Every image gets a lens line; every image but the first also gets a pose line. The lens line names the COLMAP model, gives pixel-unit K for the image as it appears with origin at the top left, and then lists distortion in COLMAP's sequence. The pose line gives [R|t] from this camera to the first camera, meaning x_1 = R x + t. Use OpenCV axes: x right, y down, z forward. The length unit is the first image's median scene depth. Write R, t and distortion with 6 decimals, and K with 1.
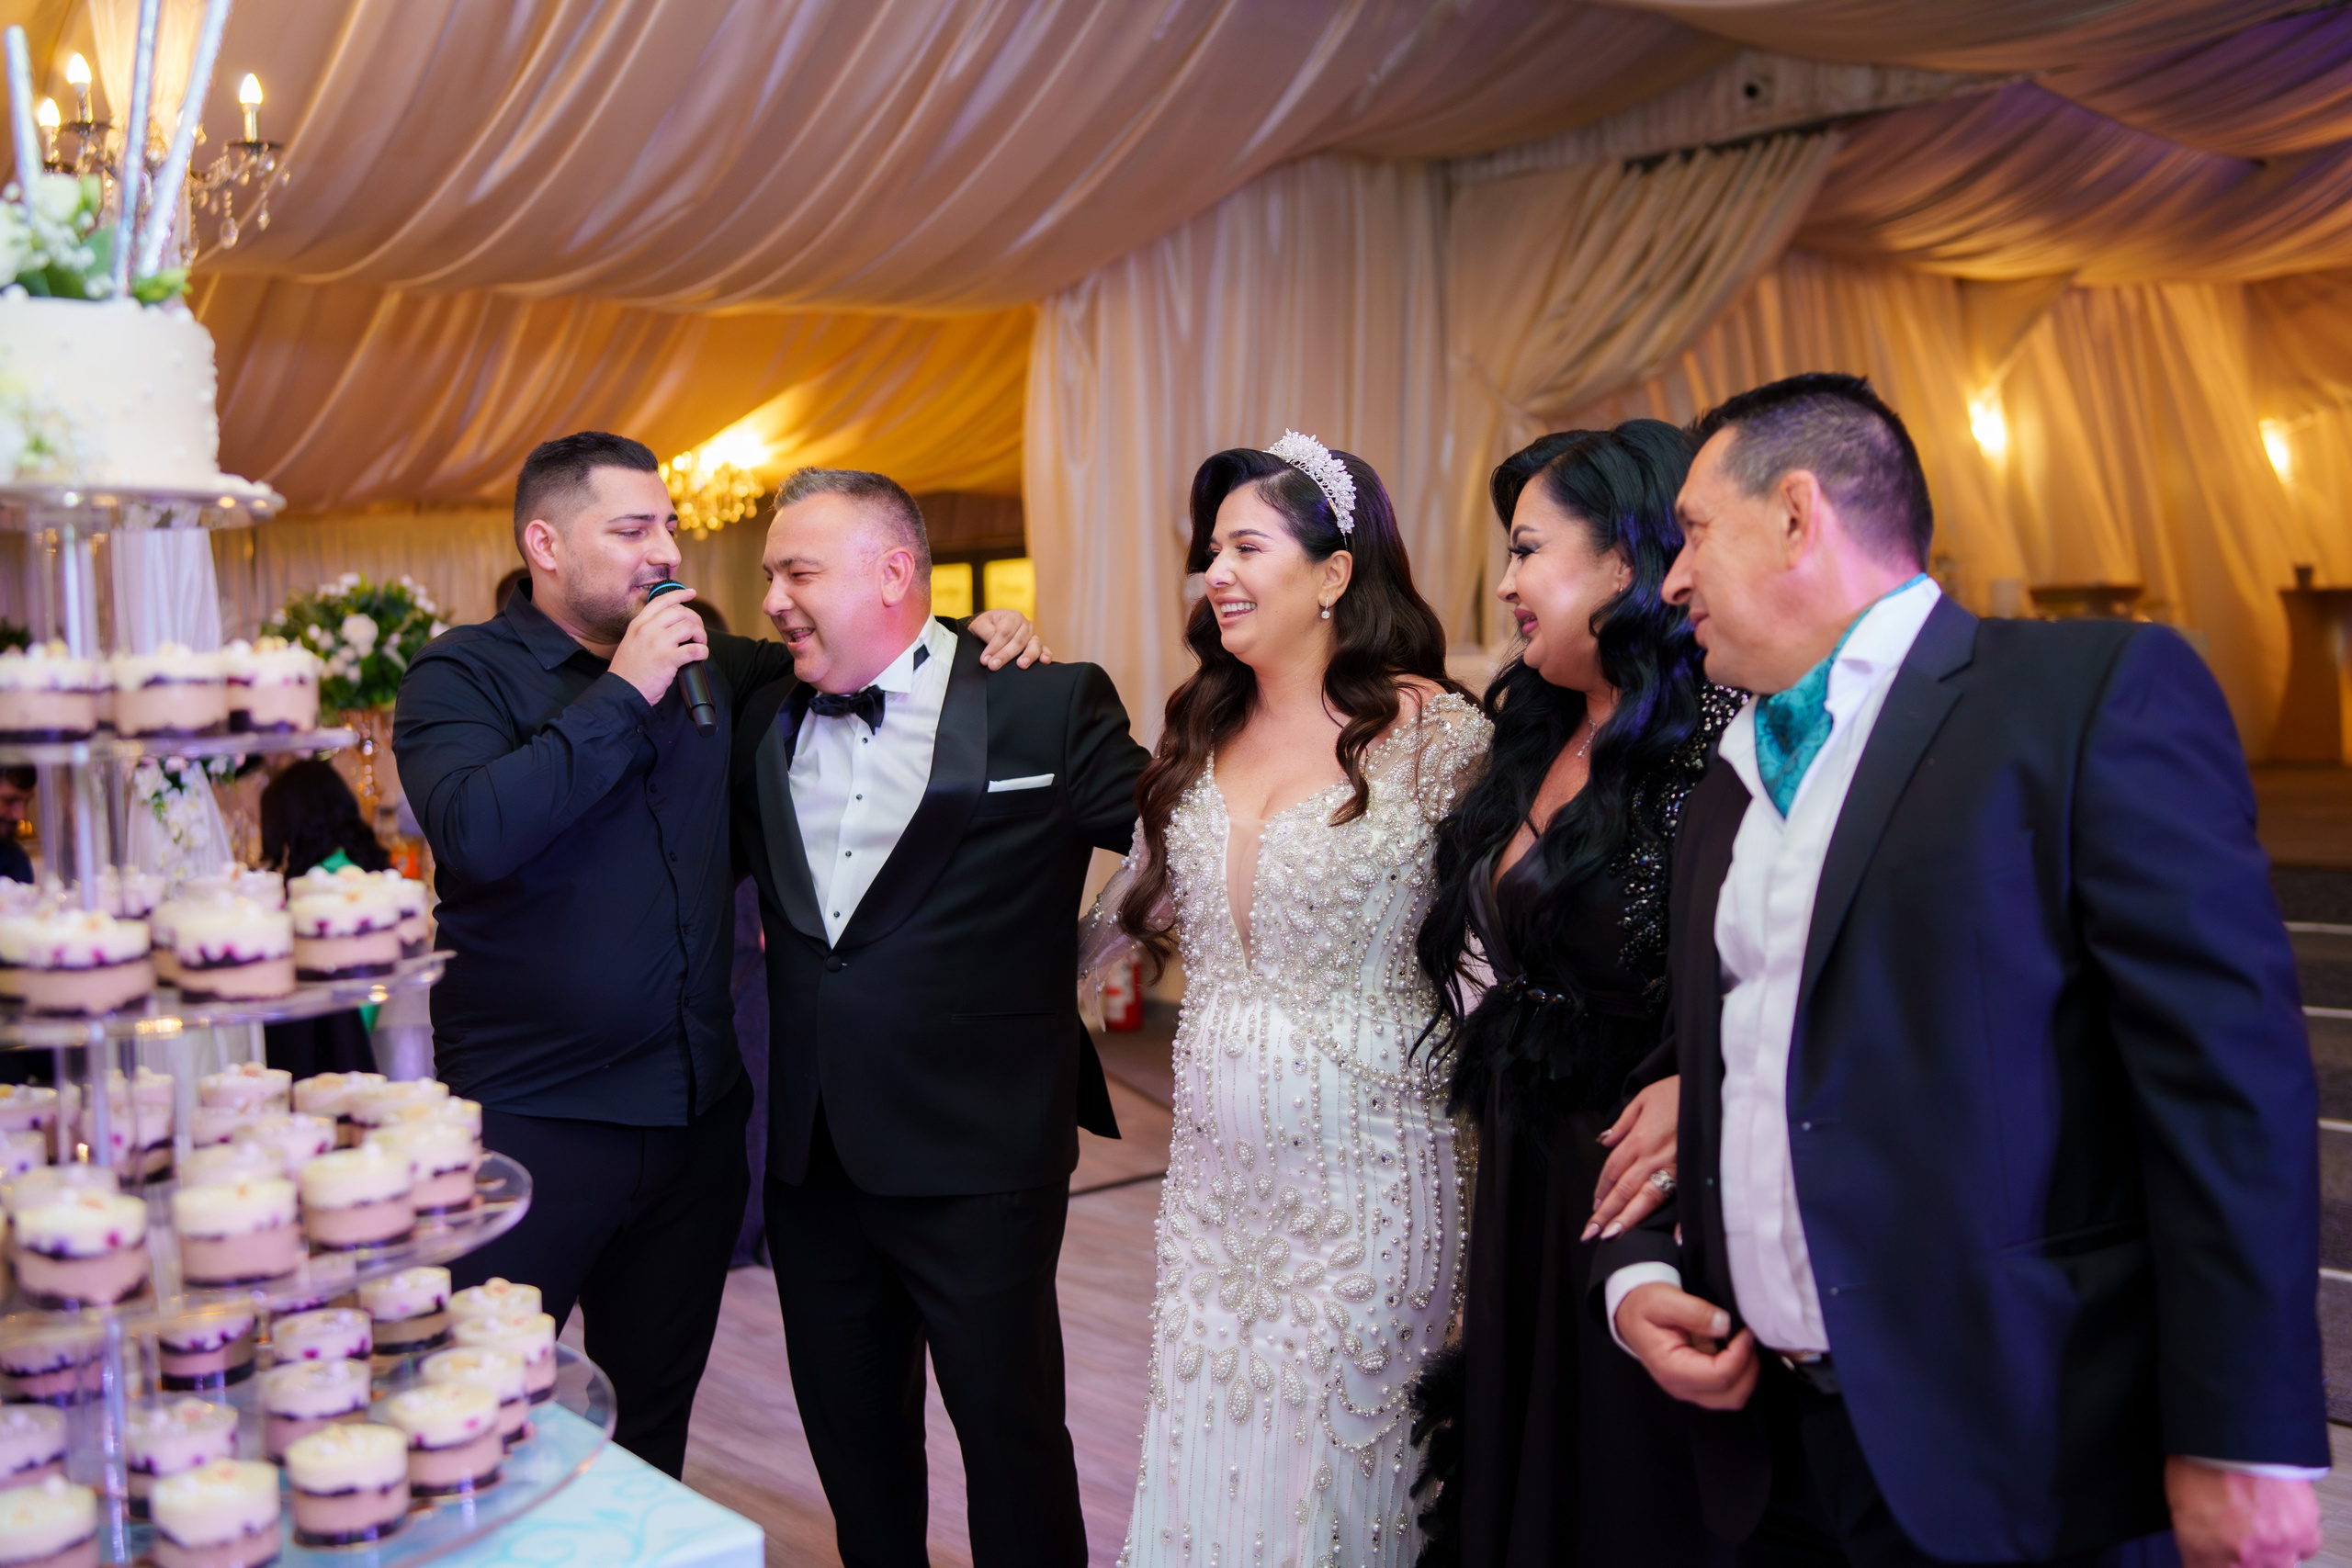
lens RADIAL K [[2231.1, 0, 1160.0], [0, 2231.1, 797.3], [0, 0, 1]] dist [-0.125897, 0.168306]
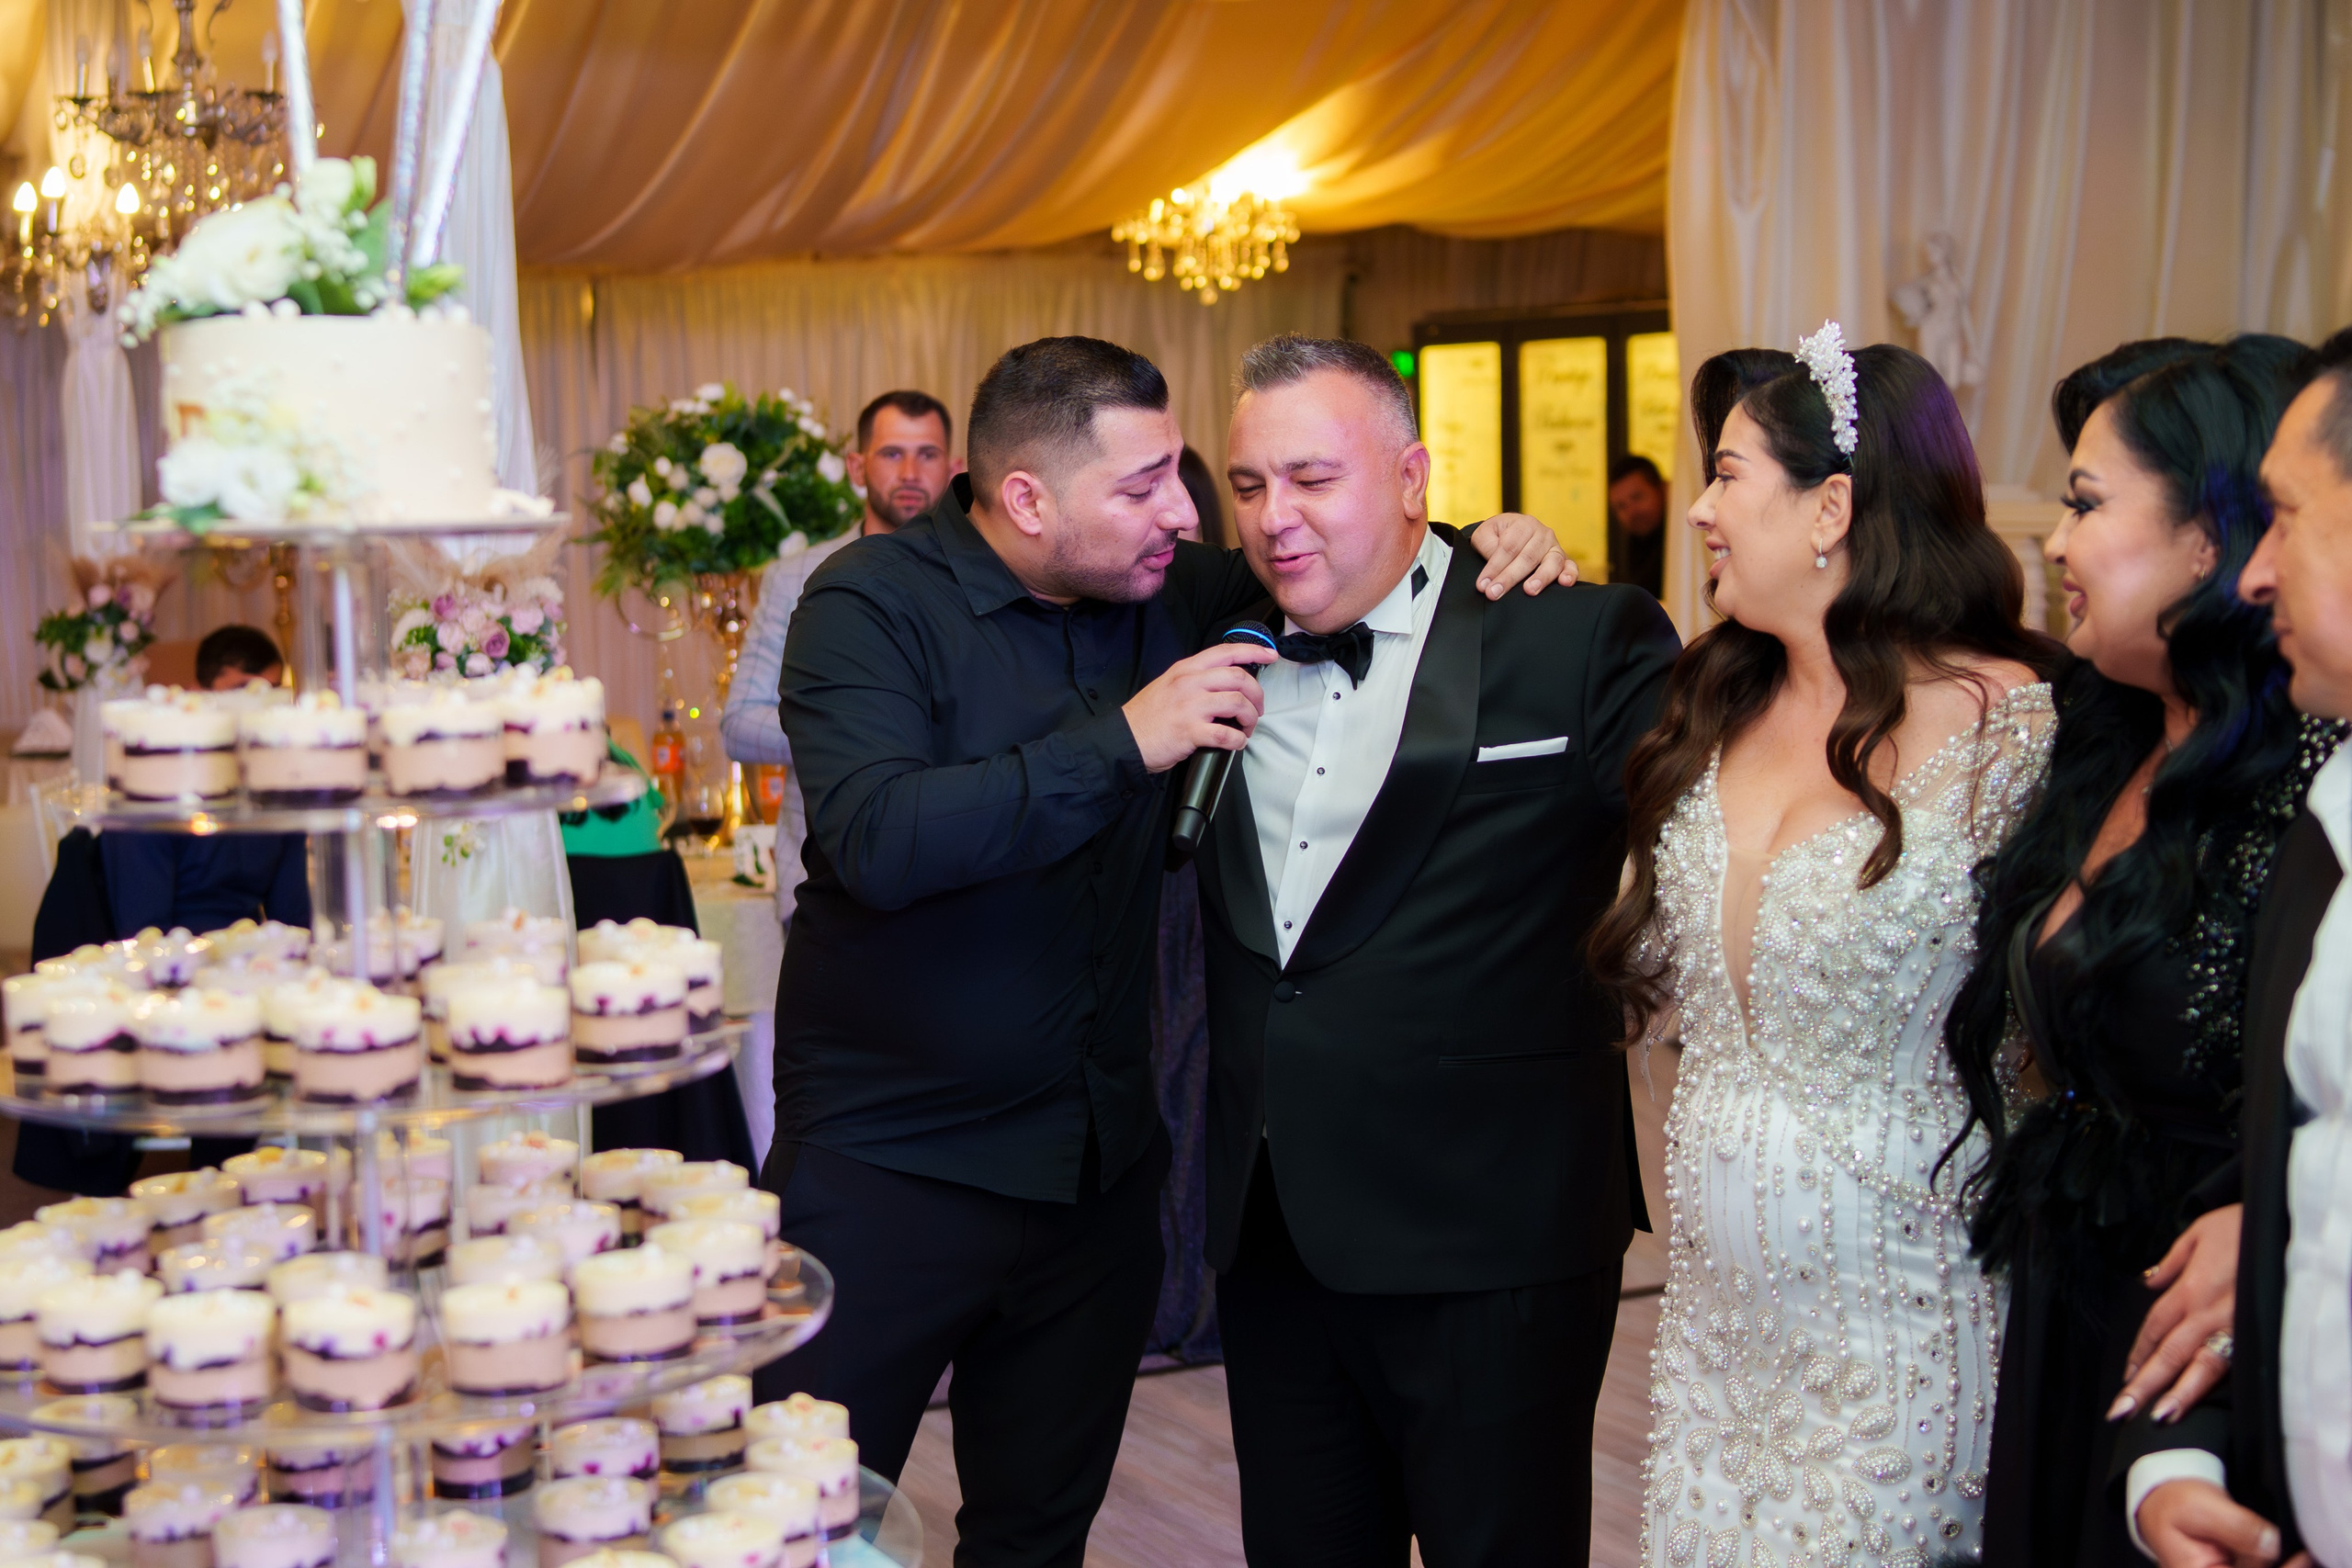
lens RADIAL K [[3536.5, 0, 1171.6], [0, 3536.5, 780.1], [0, 0, 1]] dist [-0.039077, 0.003412]
pose [[0.972181, 0.028141, -0.232534, 0.161116], [-0.016196, 0.998457, 0.053120, -0.101169], [0.233670, -0.047876, 0.971137, -0.312029]]
